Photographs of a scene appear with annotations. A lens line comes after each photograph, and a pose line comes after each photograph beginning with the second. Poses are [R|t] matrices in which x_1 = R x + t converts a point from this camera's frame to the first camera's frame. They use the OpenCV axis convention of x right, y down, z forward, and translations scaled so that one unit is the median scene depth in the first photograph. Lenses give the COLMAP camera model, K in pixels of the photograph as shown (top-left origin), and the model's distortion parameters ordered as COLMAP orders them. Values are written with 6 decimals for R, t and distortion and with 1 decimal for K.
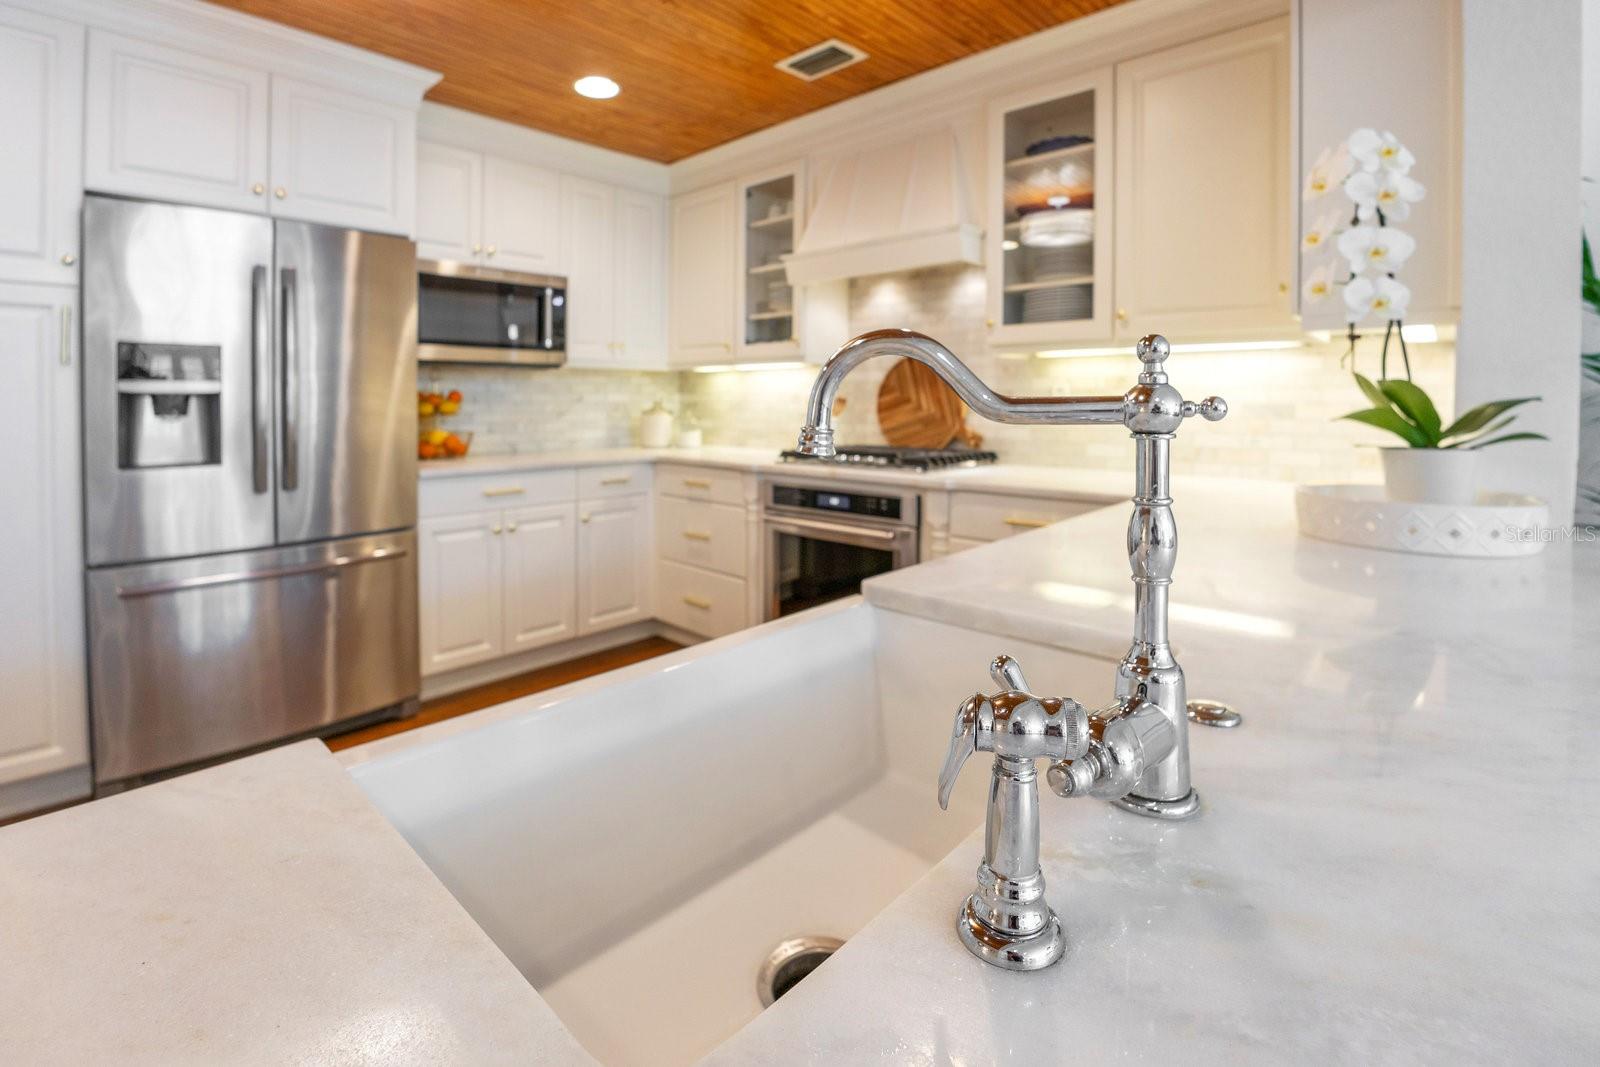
lens RADIAL K [[747.8, 0, 791.3], [0, 747.8, 422.9], [0, 0, 1]] dist [-0.030007, -0.000244]
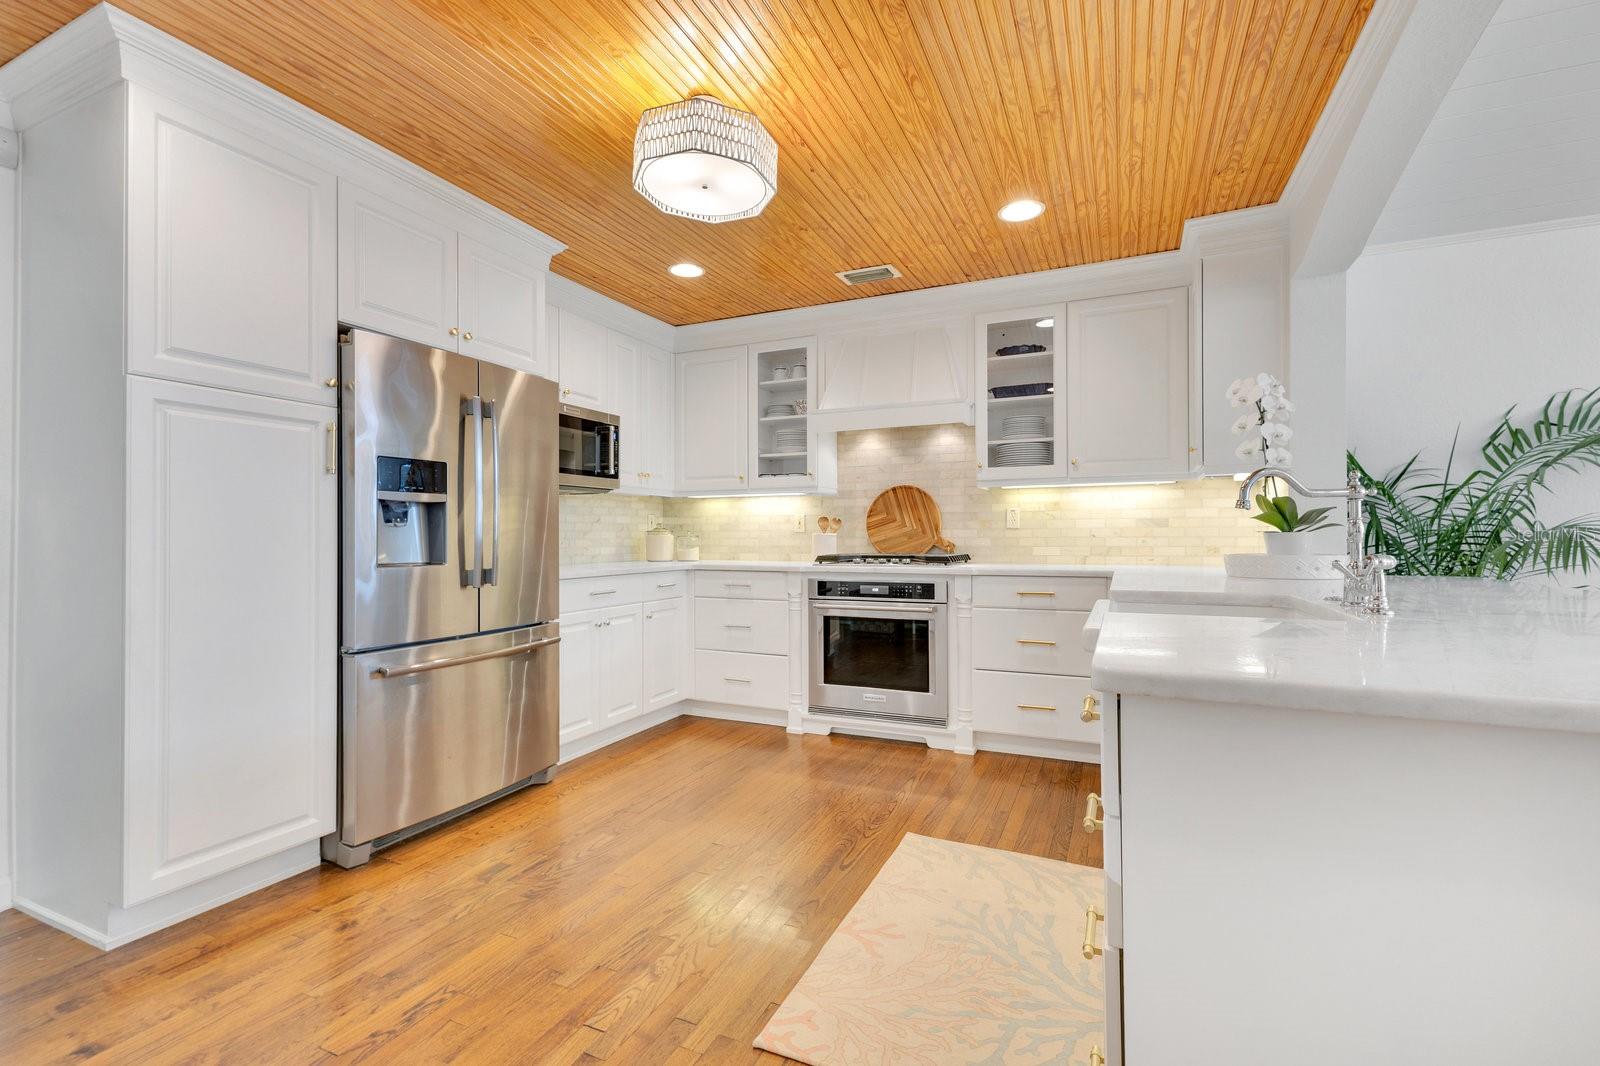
lens RADIAL K [[700.4, 0, 800.0], [0, 700.4, 533.0], [0, 0, 1]] dist [0.002776, 0.000185]
pose [[0.952506, 0.001187, 0.304518, -0.420515], [0.009621, 0.999376, -0.033989, 0.037694], [-0.304368, 0.035304, 0.951900, -0.180545]]
